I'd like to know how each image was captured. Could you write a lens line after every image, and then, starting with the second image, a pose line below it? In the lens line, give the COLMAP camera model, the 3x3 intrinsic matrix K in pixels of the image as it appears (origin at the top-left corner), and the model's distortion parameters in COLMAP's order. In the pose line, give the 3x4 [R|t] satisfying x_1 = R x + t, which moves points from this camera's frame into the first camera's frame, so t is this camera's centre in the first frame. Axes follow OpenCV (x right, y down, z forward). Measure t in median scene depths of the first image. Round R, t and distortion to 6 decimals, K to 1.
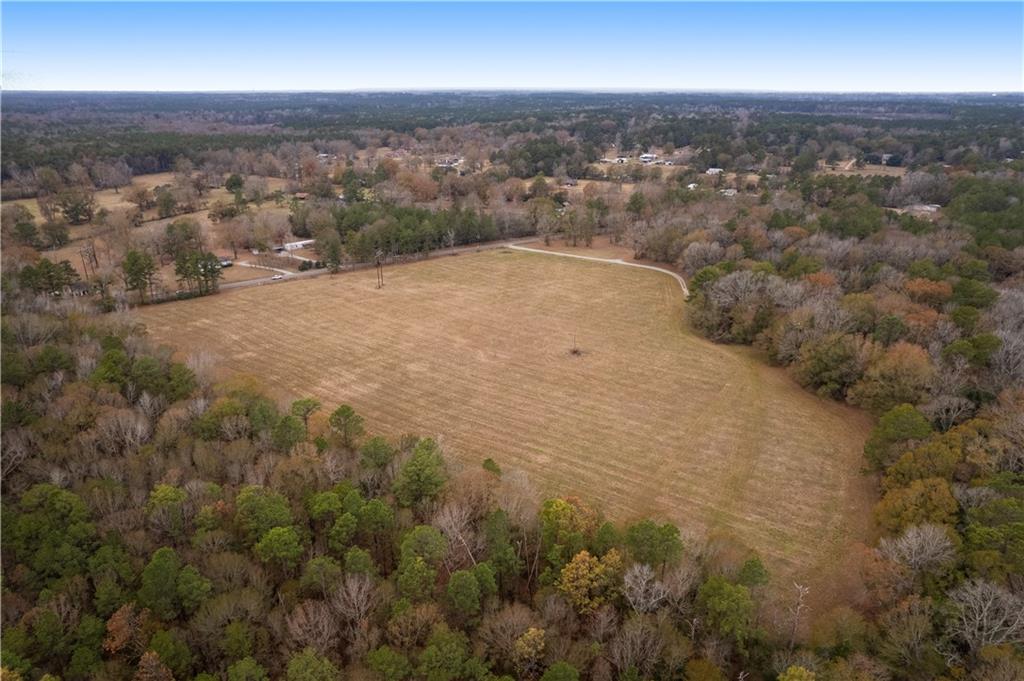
lens RADIAL K [[680.8, 0, 517.6], [0, 680.8, 344.0], [0, 0, 1]] dist [-0.077392, 0.072290]
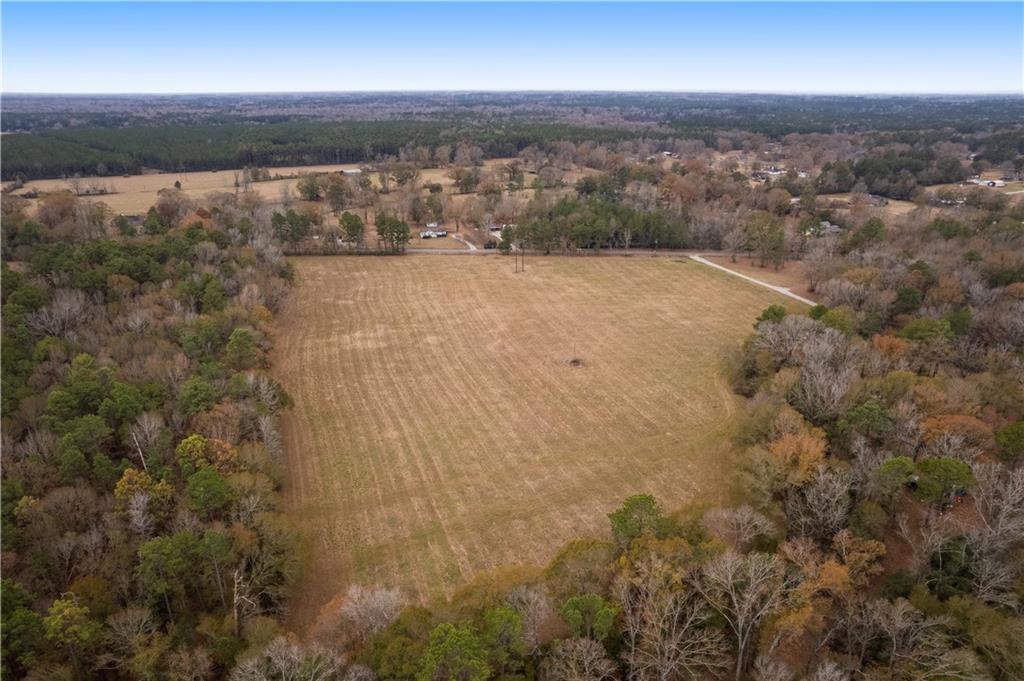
lens RADIAL K [[664.0, 0, 517.4], [0, 664.0, 346.9], [0, 0, 1]] dist [-0.074763, 0.067532]
pose [[0.805584, 0.219916, -0.550156, 0.349121], [-0.213639, 0.973914, 0.076477, -0.041545], [0.552623, 0.055926, 0.831553, 0.109156]]
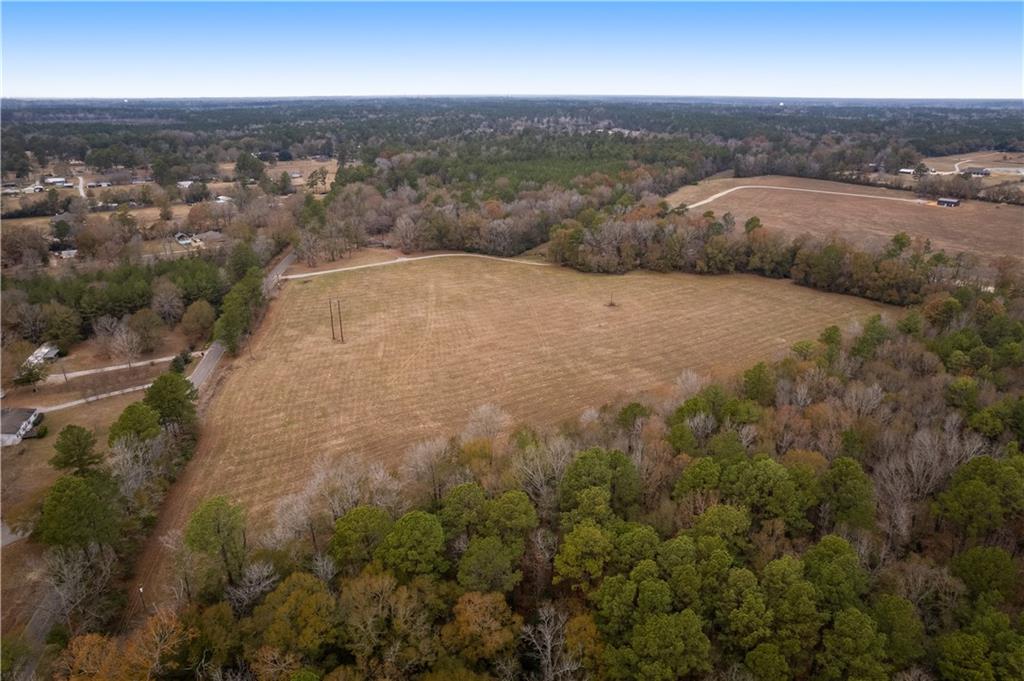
lens RADIAL K [[664.0, 0, 517.4], [0, 664.0, 346.9], [0, 0, 1]] dist [-0.074763, 0.067532]
pose [[0.385191, -0.330576, 0.861596, -0.694576], [0.327426, 0.921853, 0.207314, -0.148627], [-0.862798, 0.202254, 0.463328, 0.393060]]
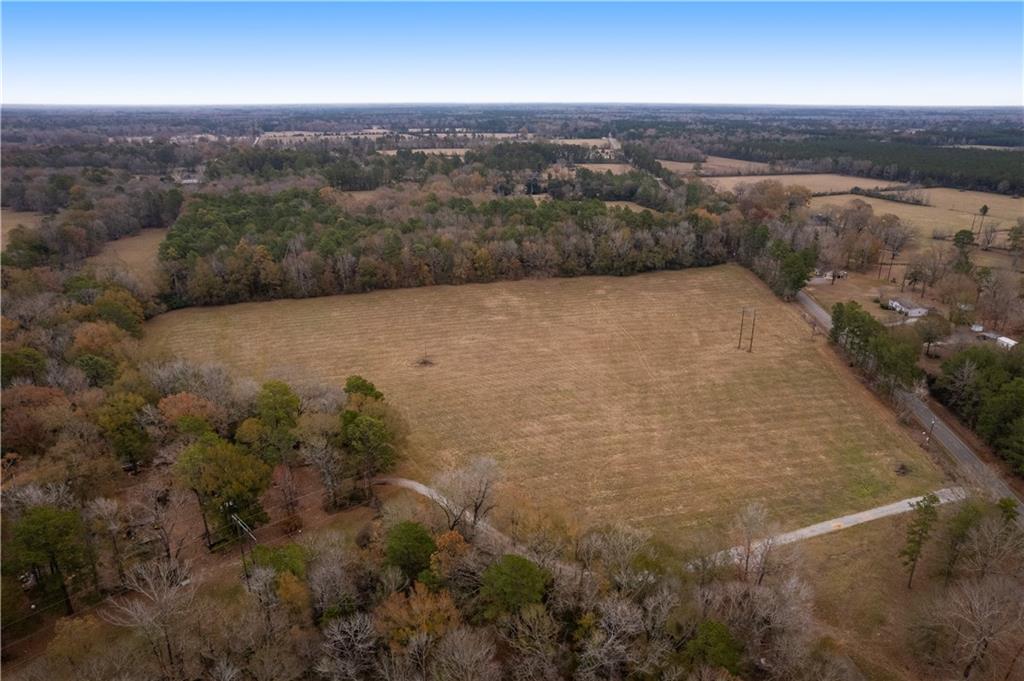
lens RADIAL K [[660.6, 0, 516.9], [0, 660.6, 337.2], [0, 0, 1]] dist [-0.074905, 0.066928]
pose [[-0.629094, 0.267880, -0.729713, 0.459798], [-0.280564, 0.797216, 0.534538, -0.378126], [0.724931, 0.541006, -0.426367, 0.976920]]
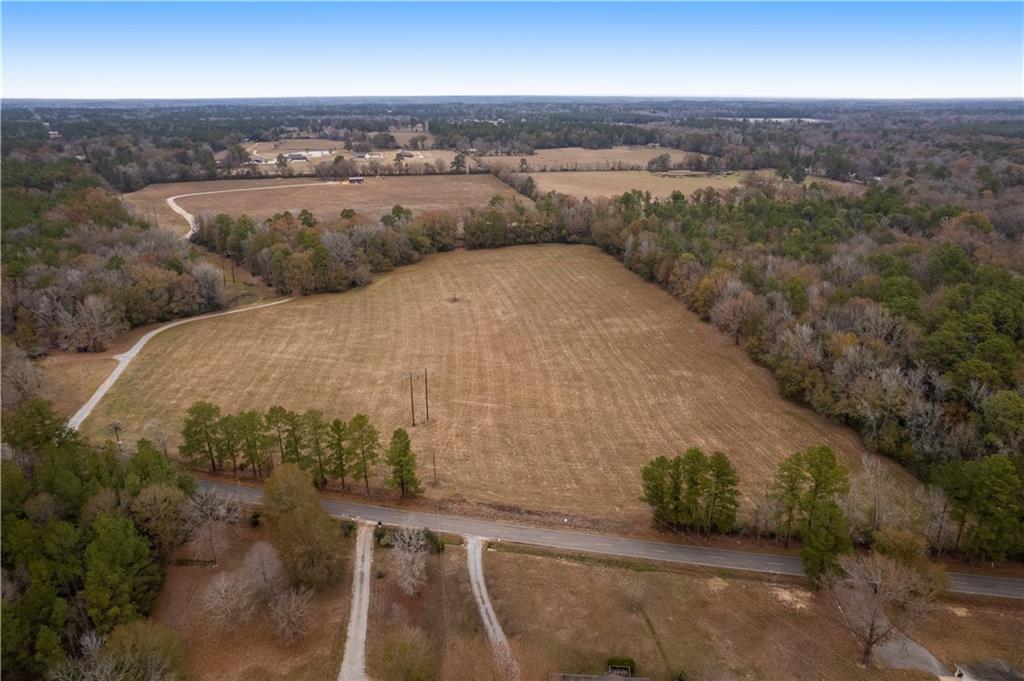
lens RADIAL K [[664.0, 0, 517.4], [0, 664.0, 346.9], [0, 0, 1]] dist [-0.074763, 0.067532]
pose [[-0.708454, -0.250608, 0.659764, -0.555549], [0.259322, 0.777003, 0.573601, -0.397664], [-0.656388, 0.577461, -0.485483, 1.033849]]
